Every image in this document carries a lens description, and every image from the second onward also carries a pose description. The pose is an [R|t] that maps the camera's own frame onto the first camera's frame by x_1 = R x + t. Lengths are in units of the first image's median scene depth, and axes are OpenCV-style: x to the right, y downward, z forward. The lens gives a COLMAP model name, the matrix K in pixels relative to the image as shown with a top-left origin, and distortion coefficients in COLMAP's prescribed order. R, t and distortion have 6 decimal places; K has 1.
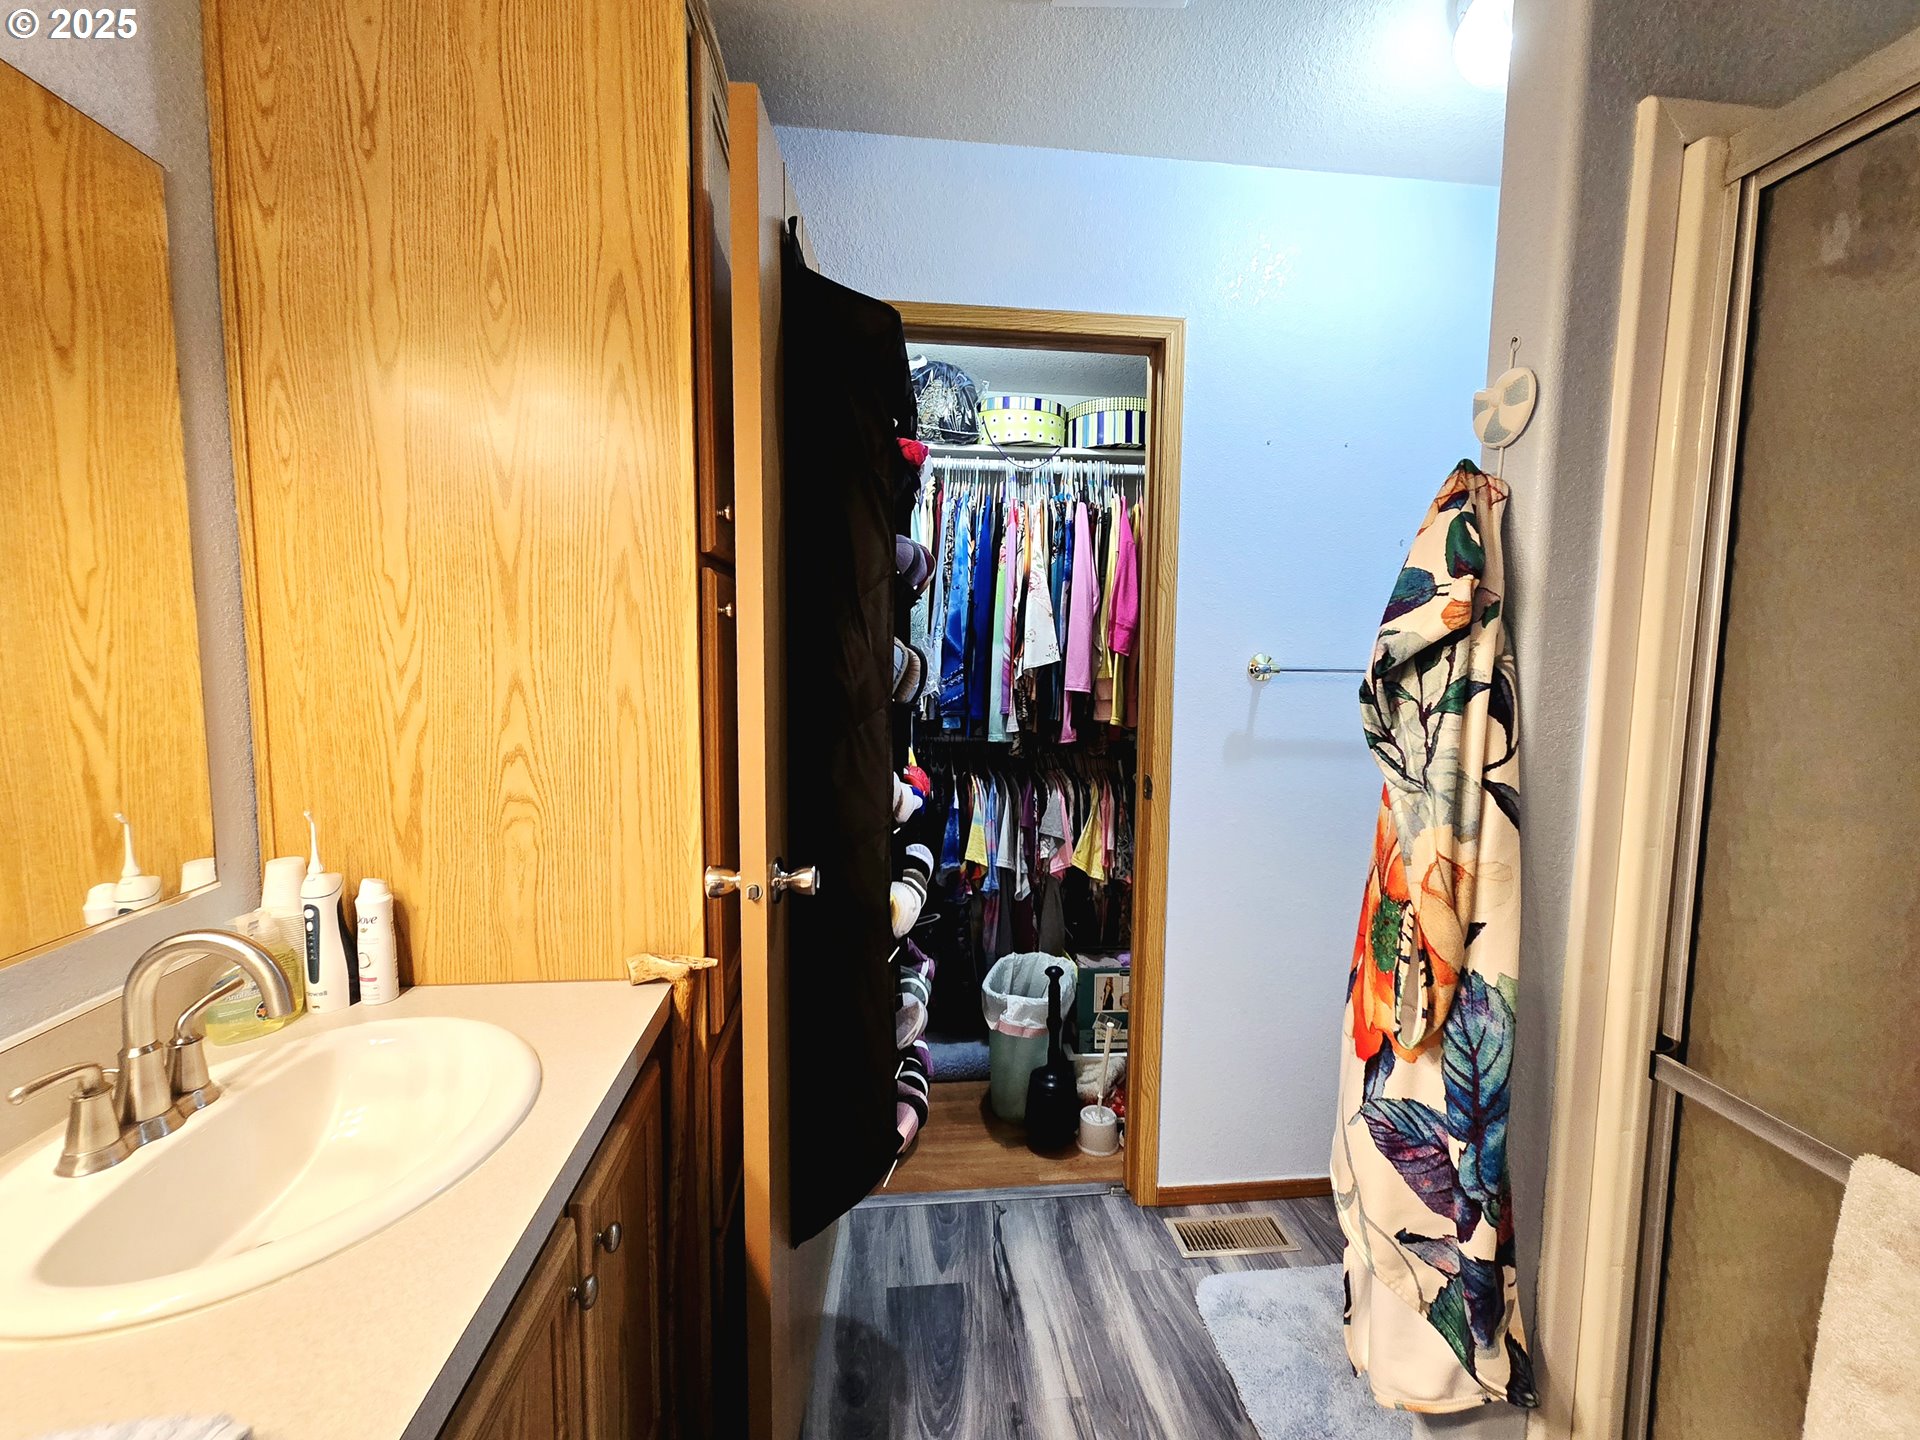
lens RADIAL K [[785.5, 0, 951.1], [0, 785.5, 720.6], [0, 0, 1]] dist [-0.002171, 0.000550]
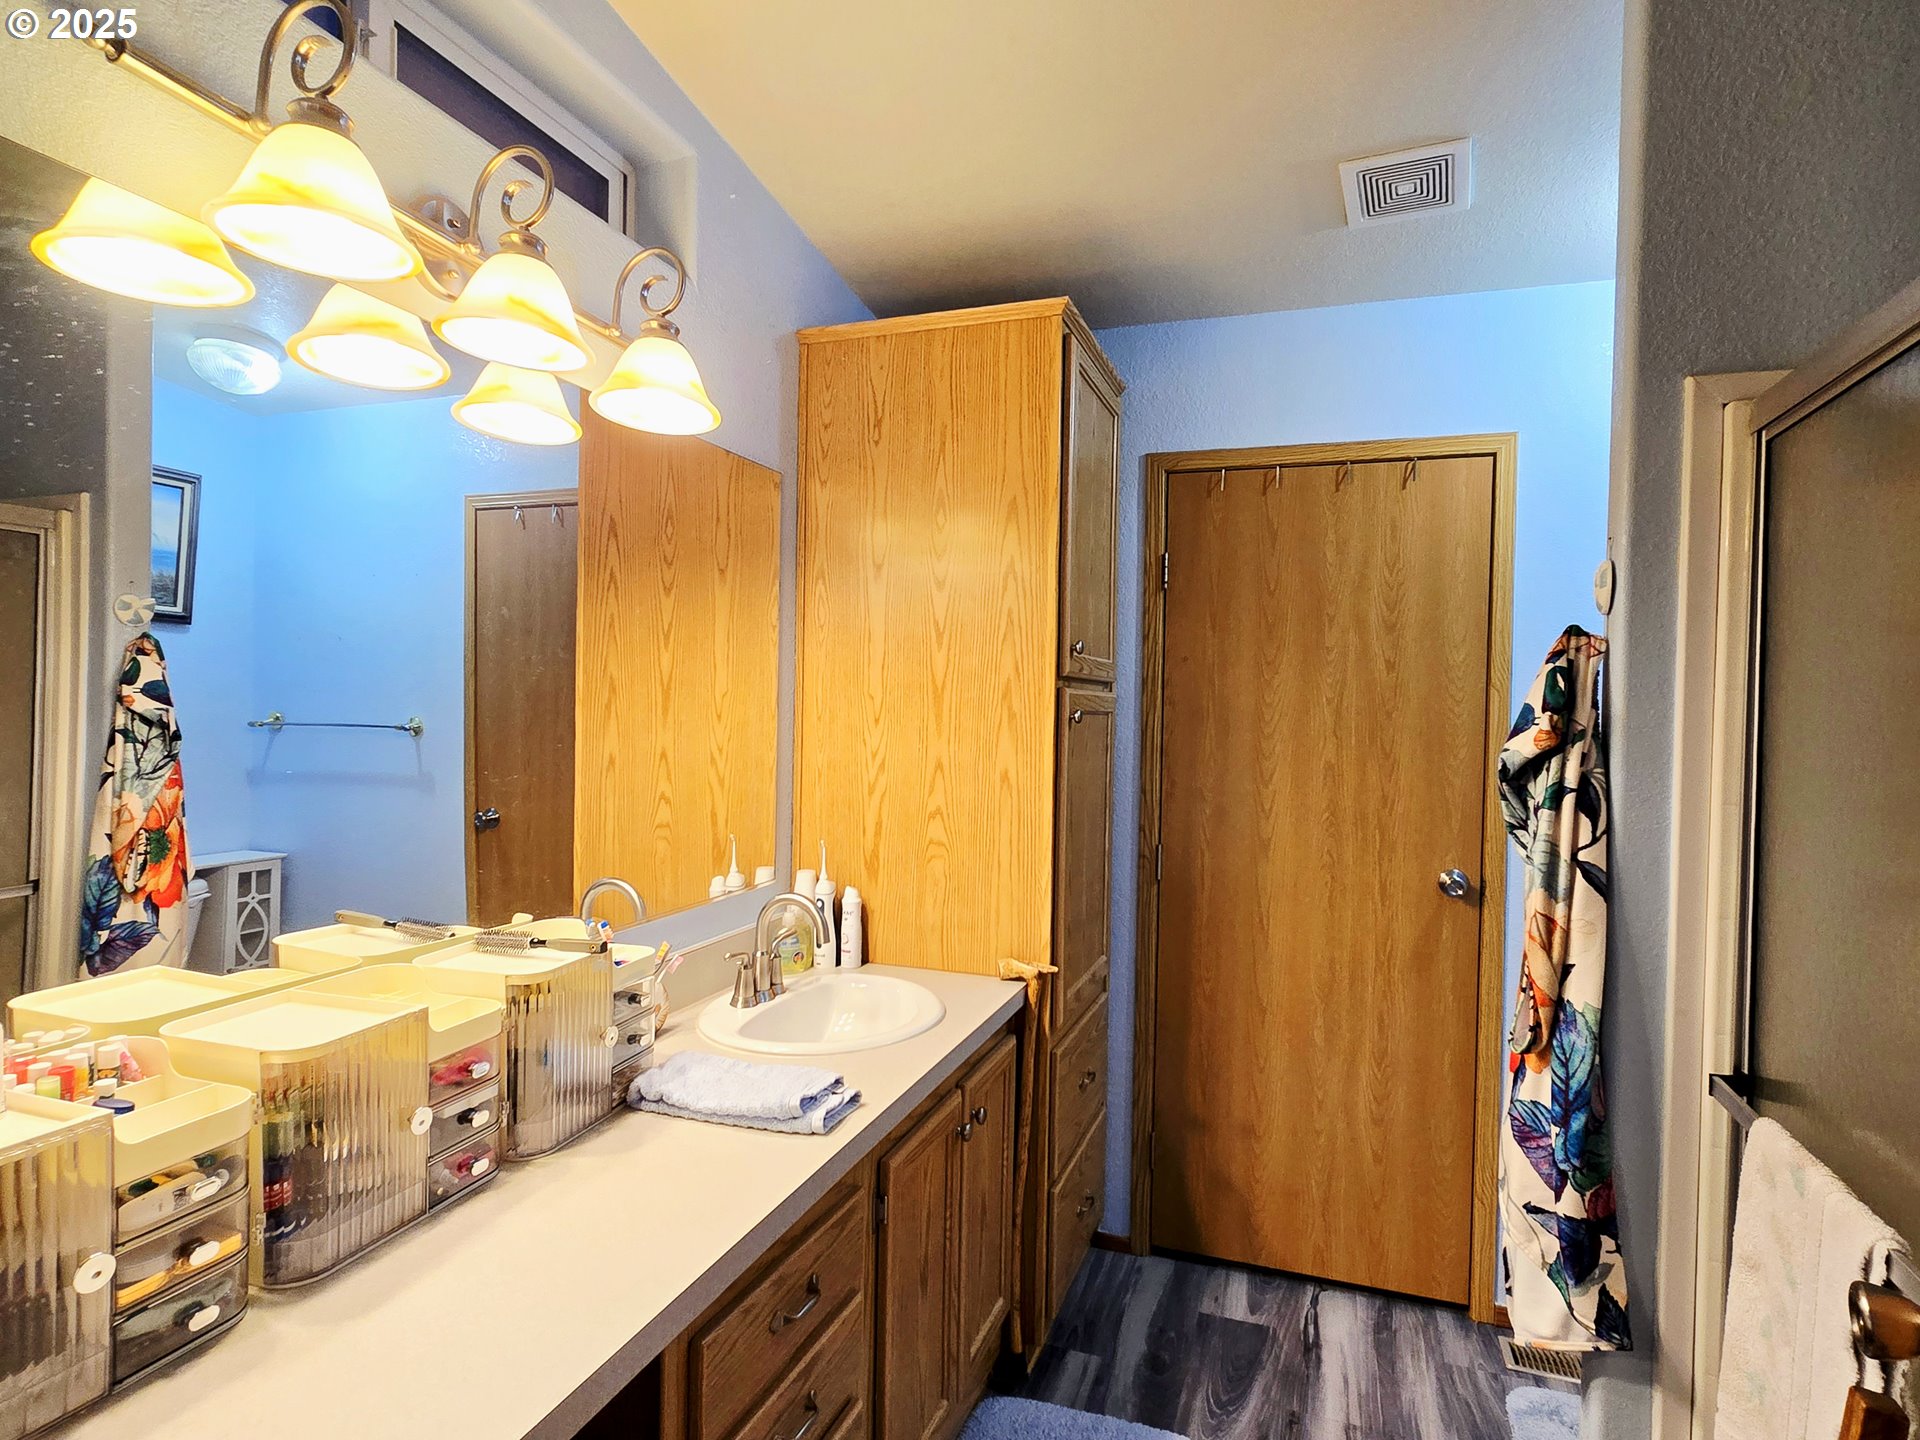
lens RADIAL K [[1147.0, 0, 956.9], [0, 1147.0, 722.3], [0, 0, 1]] dist [0.002306, 0.002360]
pose [[0.900952, 0.012951, -0.433726, 0.468188], [-0.048207, 0.996354, -0.070386, 0.025974], [0.431234, 0.084323, 0.898291, -1.055456]]
